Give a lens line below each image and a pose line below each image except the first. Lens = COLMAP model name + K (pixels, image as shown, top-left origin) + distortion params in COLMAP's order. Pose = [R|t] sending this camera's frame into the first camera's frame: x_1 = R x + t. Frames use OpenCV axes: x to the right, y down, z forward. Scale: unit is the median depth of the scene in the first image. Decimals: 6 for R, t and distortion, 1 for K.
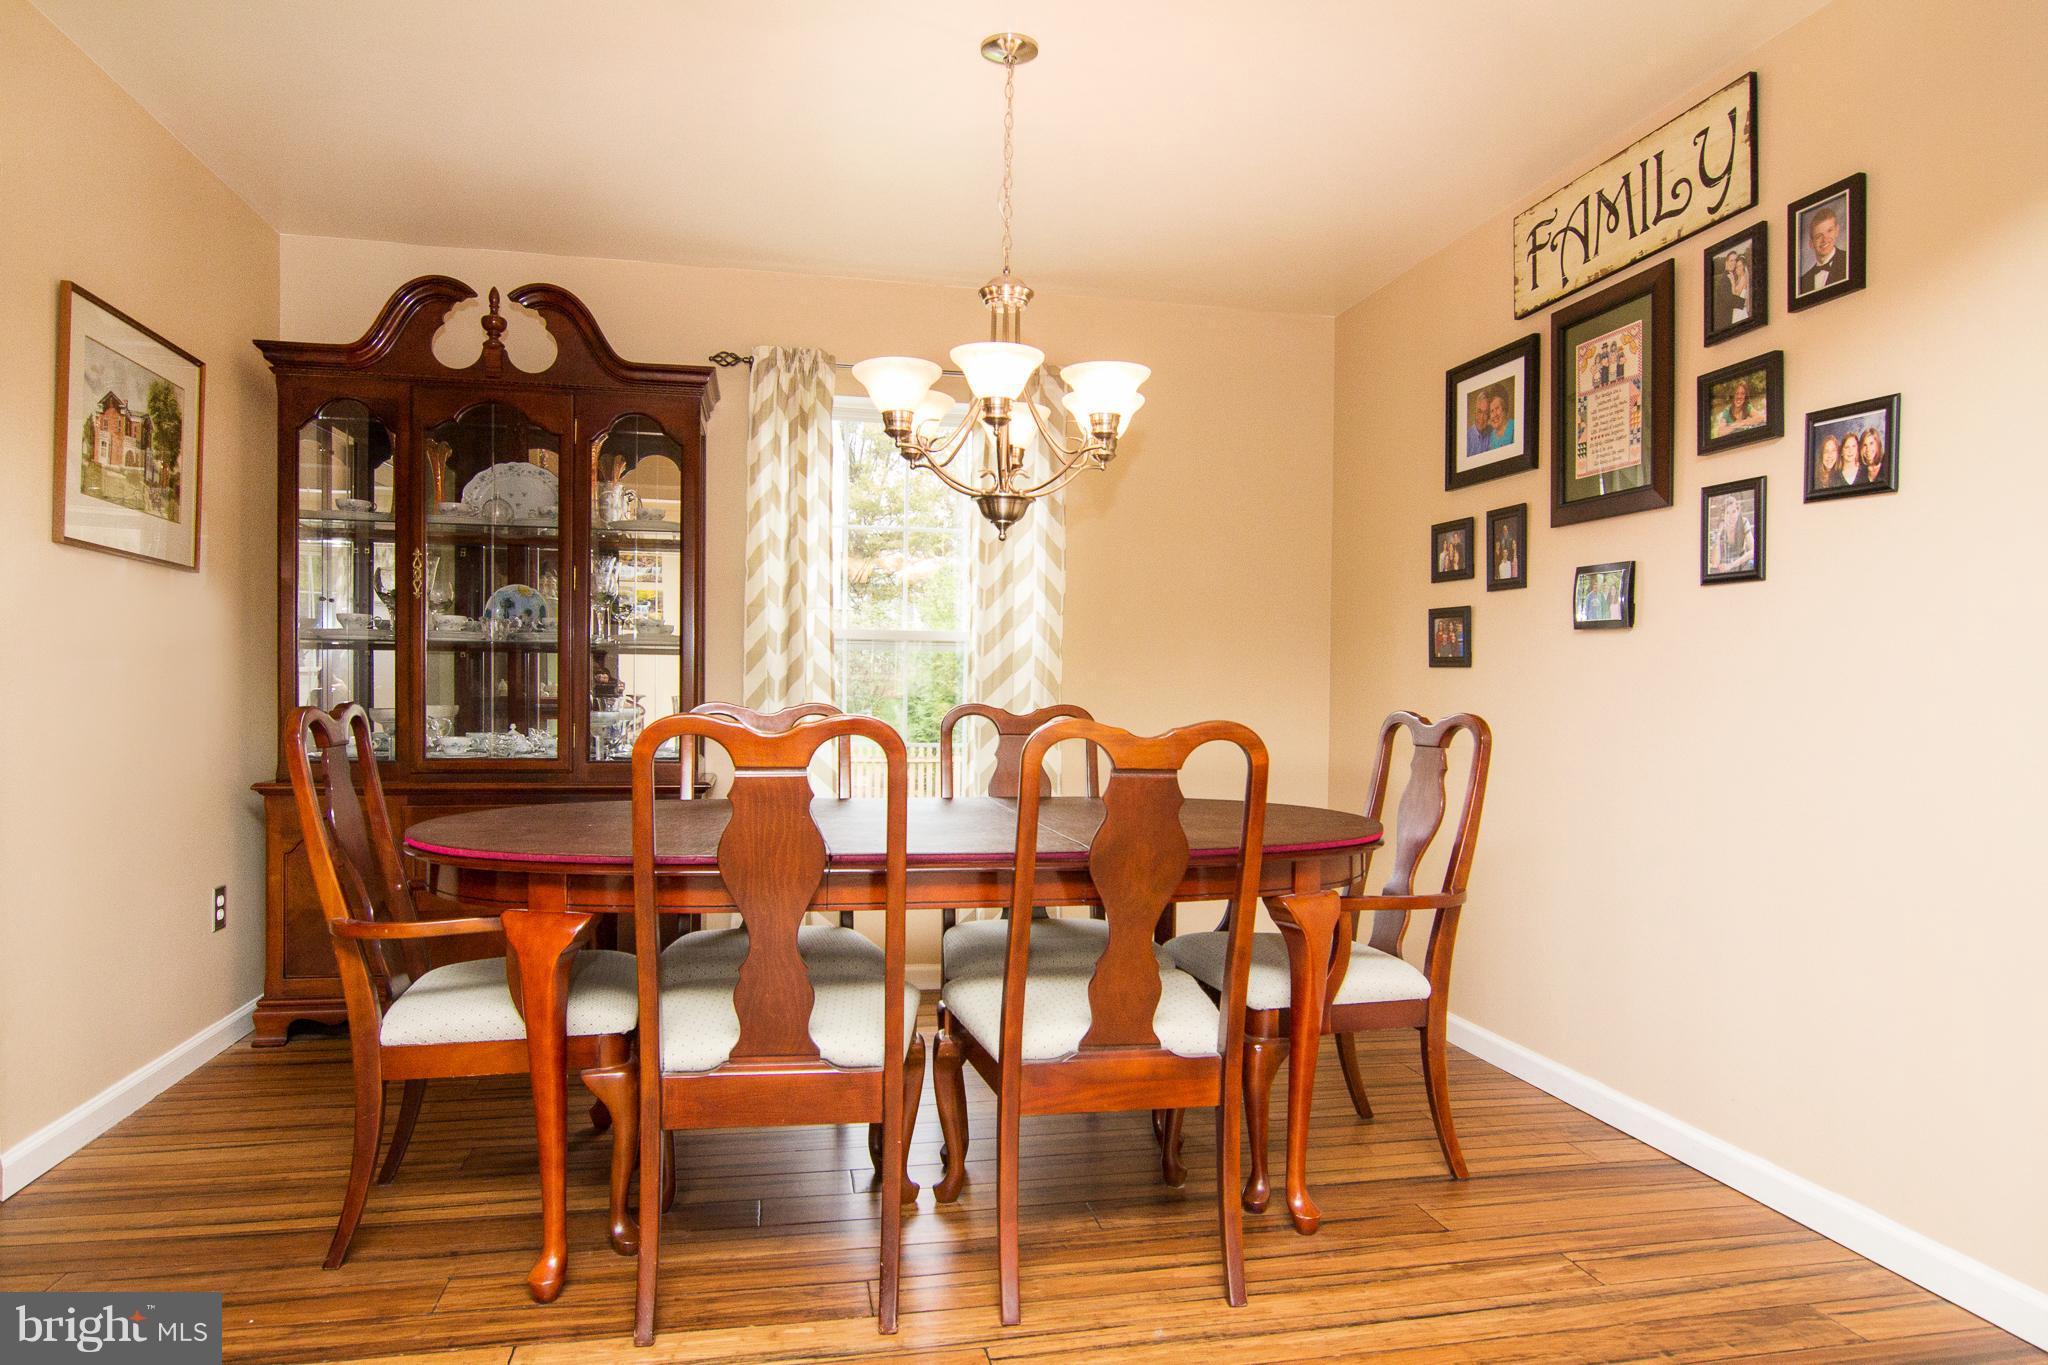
lens RADIAL K [[1219.7, 0, 944.2], [0, 1219.7, 688.5], [0, 0, 1]] dist [0.002265, -0.002491]
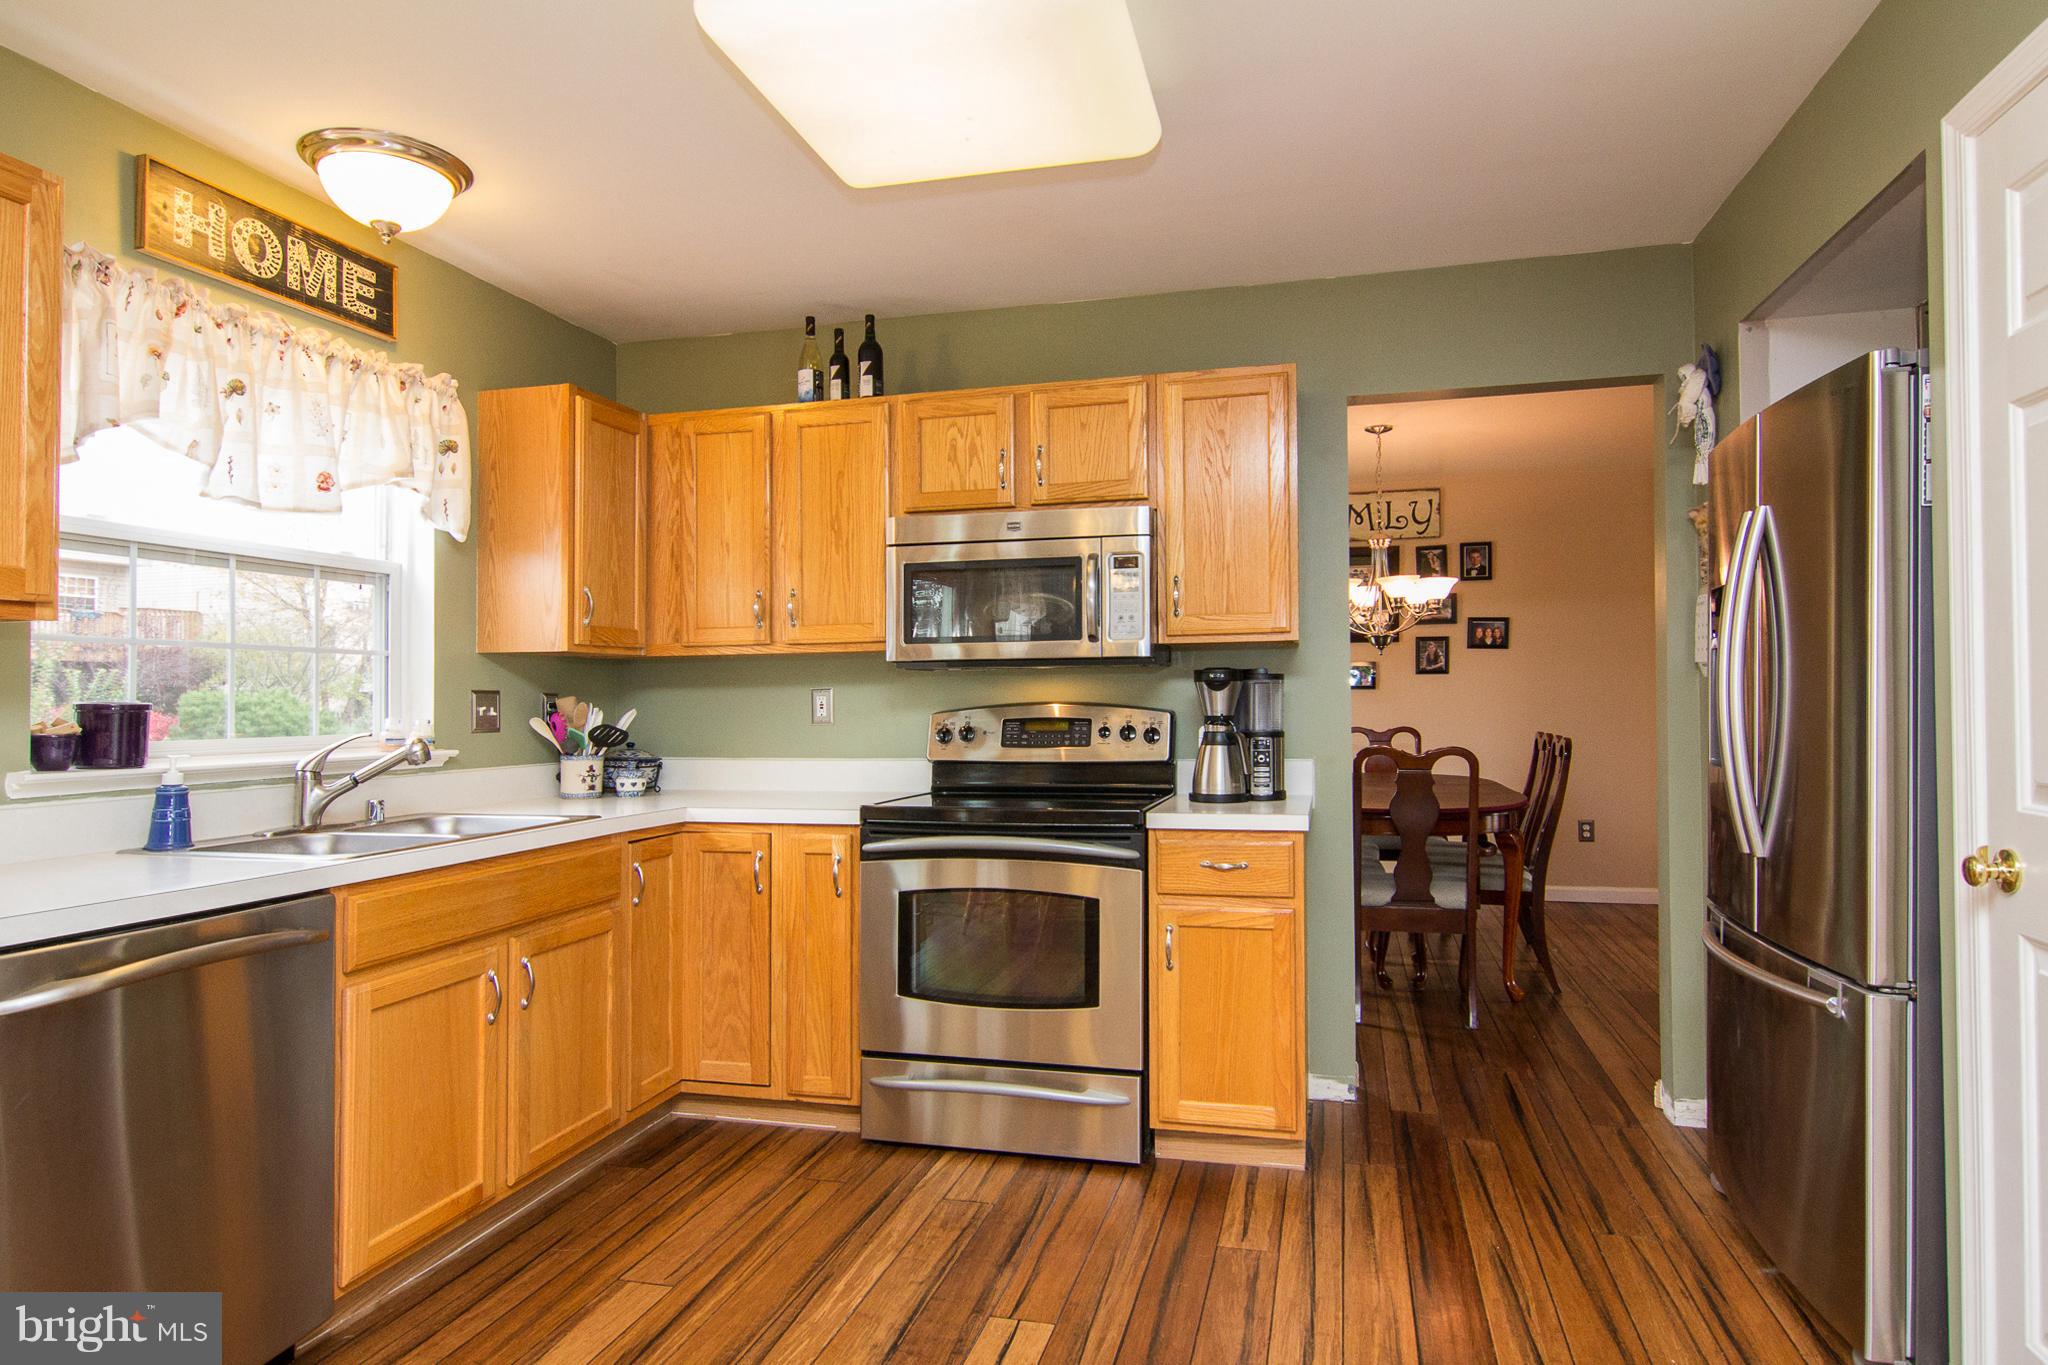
lens RADIAL K [[1219.7, 0, 944.2], [0, 1219.7, 688.5], [0, 0, 1]] dist [0.002265, -0.002491]
pose [[0.473895, -0.008479, 0.880541, -2.164340], [0.021919, 0.999757, -0.002169, -0.068786], [-0.880309, 0.020329, 0.473966, 0.645397]]
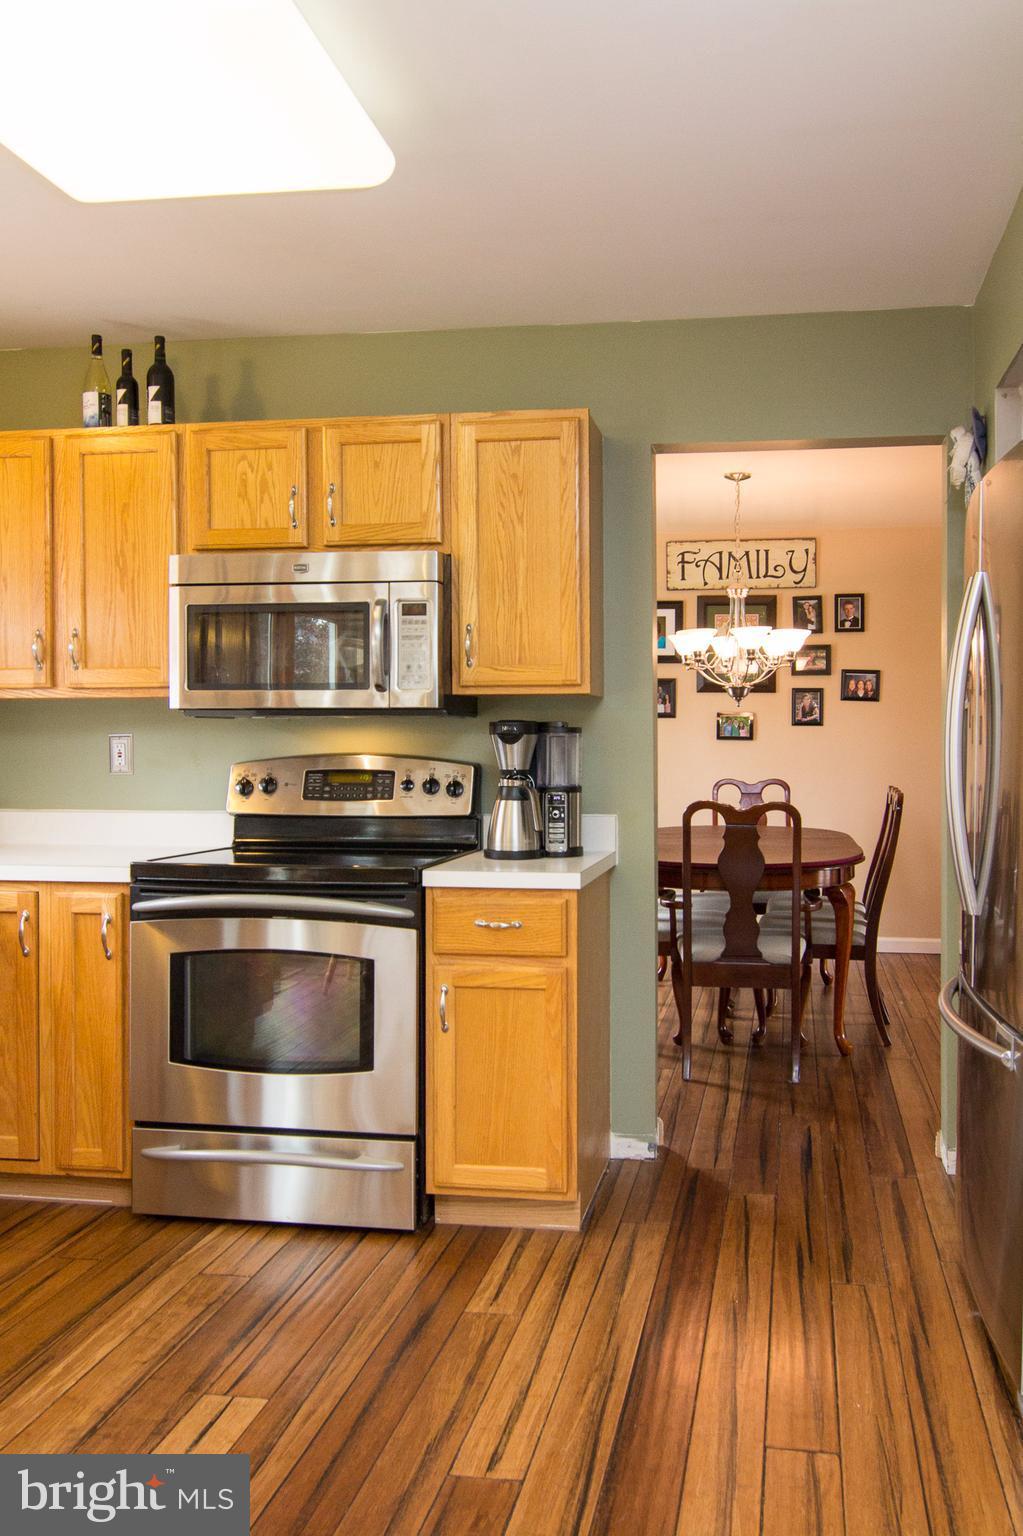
lens RADIAL K [[1282.7, 0, 511.2], [0, 1282.7, 763.0], [0, 0, 1]] dist [-0.006251, -0.007923]
pose [[0.364172, -0.025059, 0.930994, -2.129964], [0.009290, 0.999686, 0.023274, -0.072881], [-0.931285, 0.000173, 0.364291, 0.555114]]
